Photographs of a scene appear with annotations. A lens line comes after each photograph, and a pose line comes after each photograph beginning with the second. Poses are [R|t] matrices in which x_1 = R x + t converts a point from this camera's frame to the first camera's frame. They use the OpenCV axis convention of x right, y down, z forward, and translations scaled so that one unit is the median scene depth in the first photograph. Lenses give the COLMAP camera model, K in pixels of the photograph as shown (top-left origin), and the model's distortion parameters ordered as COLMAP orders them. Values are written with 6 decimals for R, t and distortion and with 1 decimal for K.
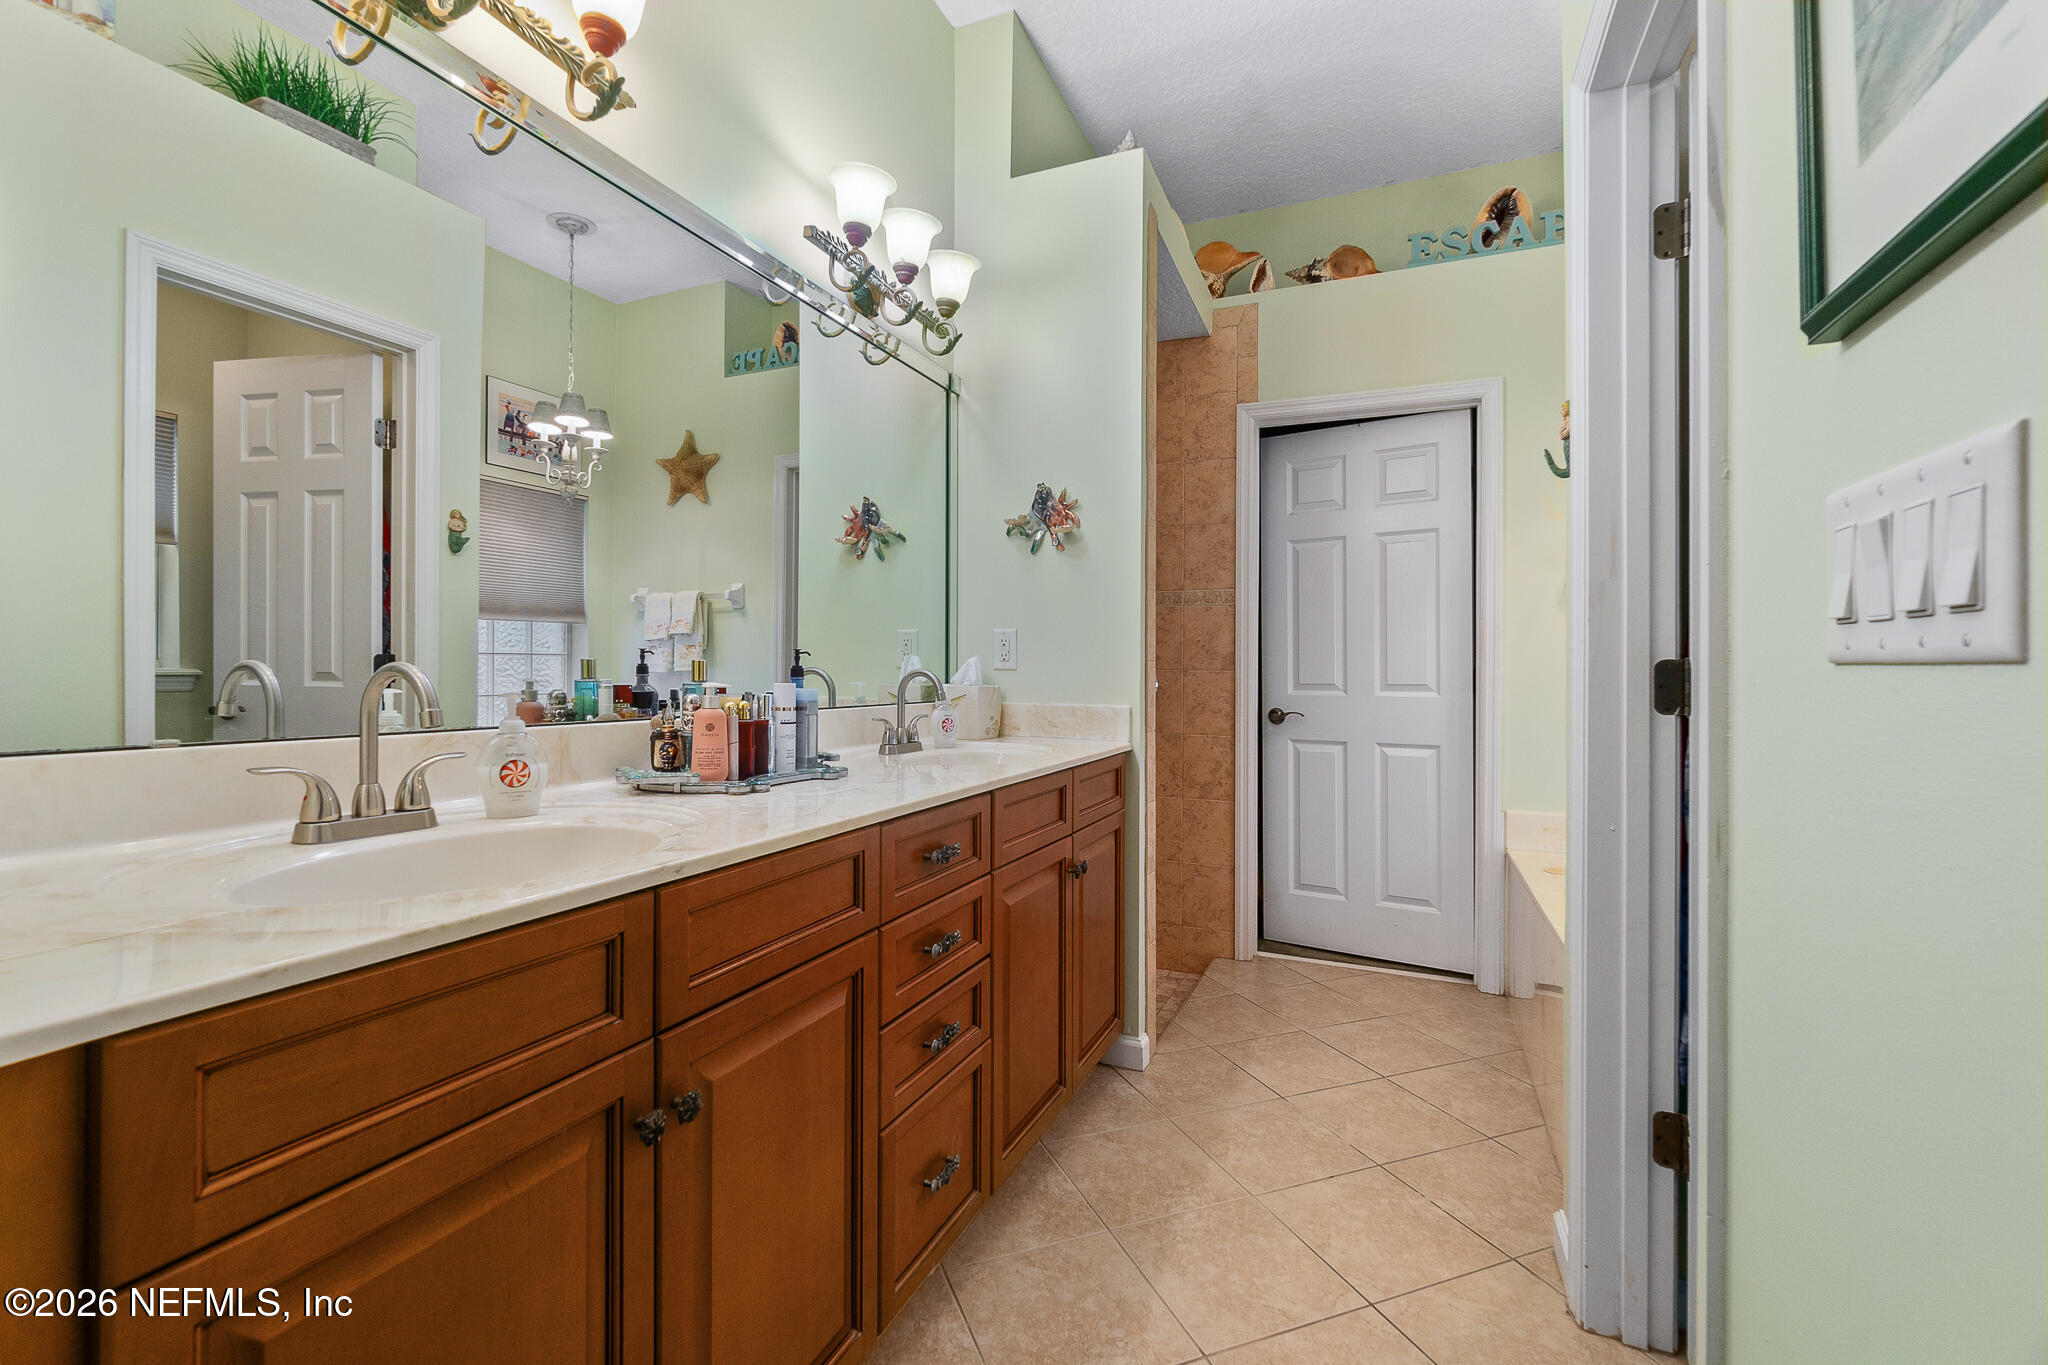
lens RADIAL K [[879.4, 0, 1020.0], [0, 879.4, 677.3], [0, 0, 1]] dist [-0.003896, 0.001418]
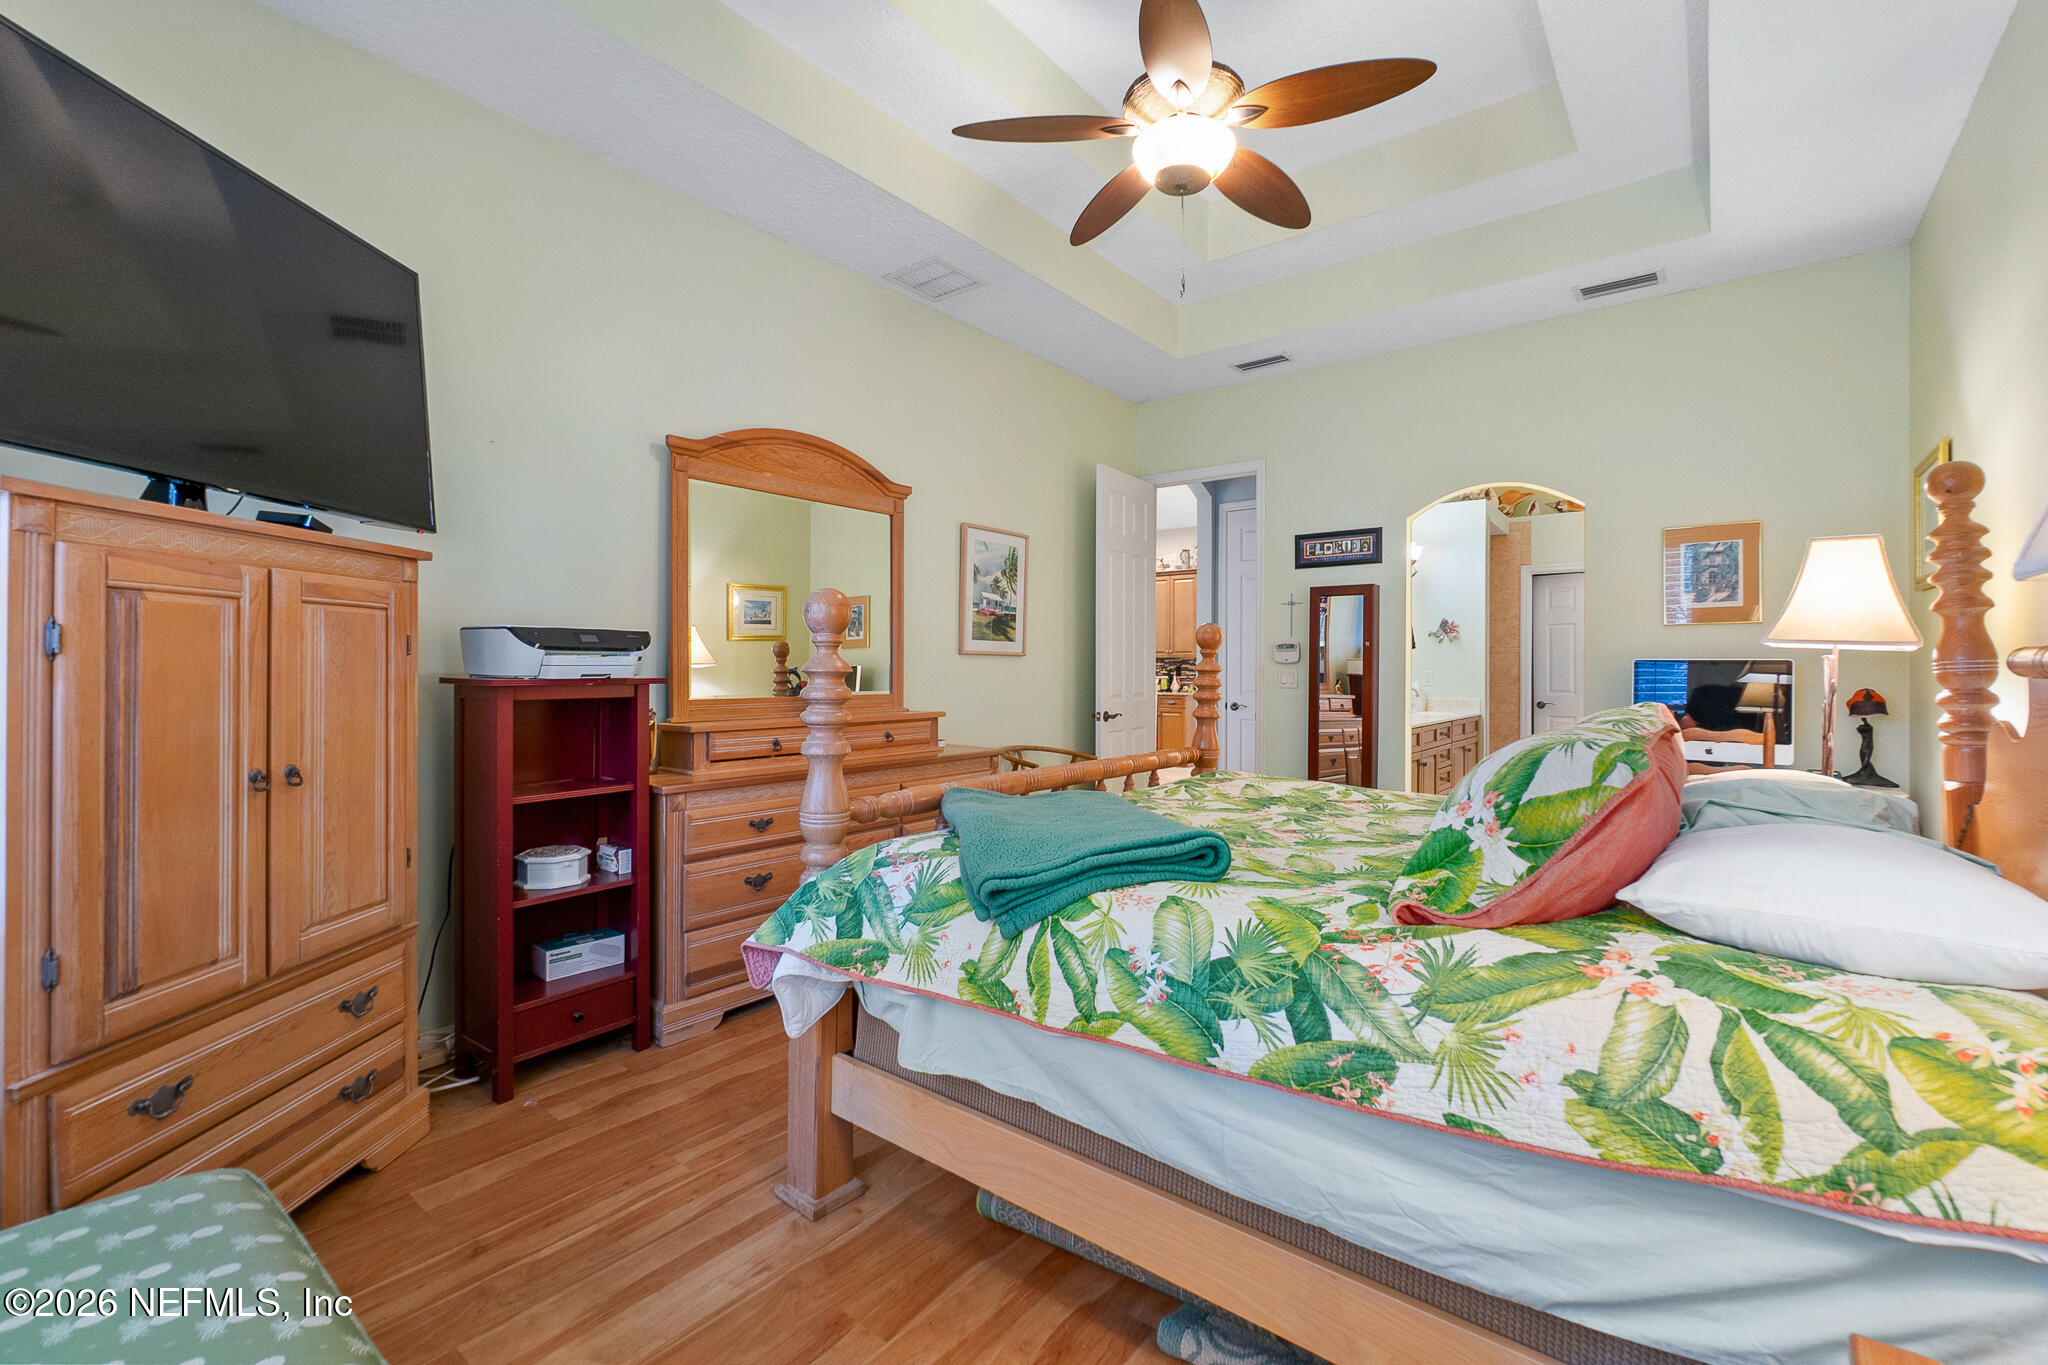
lens RADIAL K [[879.4, 0, 1027.8], [0, 879.4, 680.2], [0, 0, 1]] dist [-0.003896, 0.001418]
pose [[0.966546, -0.002255, -0.256484, -0.455153], [0.003226, 0.999989, 0.003365, -0.034727], [0.256473, -0.004079, 0.966543, -1.716061]]
